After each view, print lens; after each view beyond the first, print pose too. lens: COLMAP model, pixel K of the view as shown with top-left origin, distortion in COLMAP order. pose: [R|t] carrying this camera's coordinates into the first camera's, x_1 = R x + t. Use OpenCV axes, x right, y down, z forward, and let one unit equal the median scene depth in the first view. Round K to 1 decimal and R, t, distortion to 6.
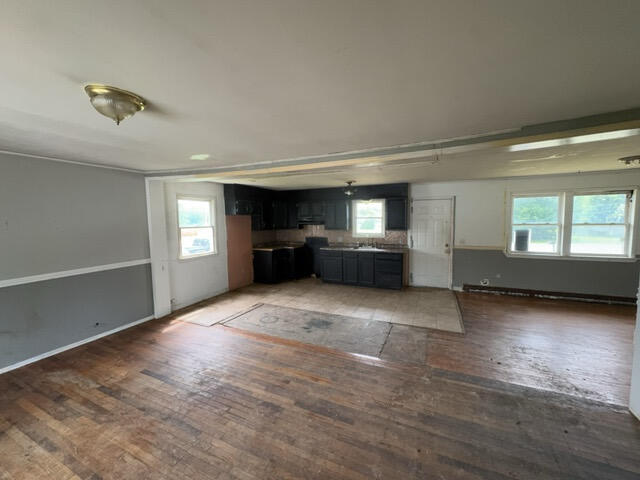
lens RADIAL K [[257.0, 0, 320.4], [0, 257.0, 239.6], [0, 0, 1]] dist [0.000115, -0.000099]
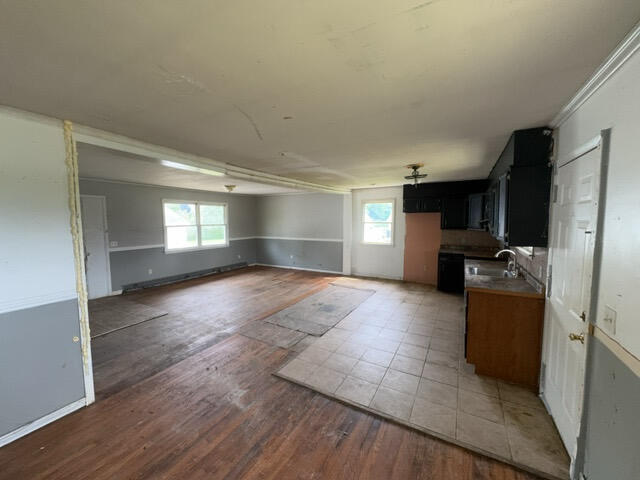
lens RADIAL K [[257.0, 0, 322.9], [0, 257.0, 239.9], [0, 0, 1]] dist [0.000115, -0.000099]
pose [[-0.082690, 0.090944, -0.992417, 0.829704], [-0.080688, 0.991947, 0.097624, -0.063633], [0.993304, 0.088148, -0.074686, 0.774292]]
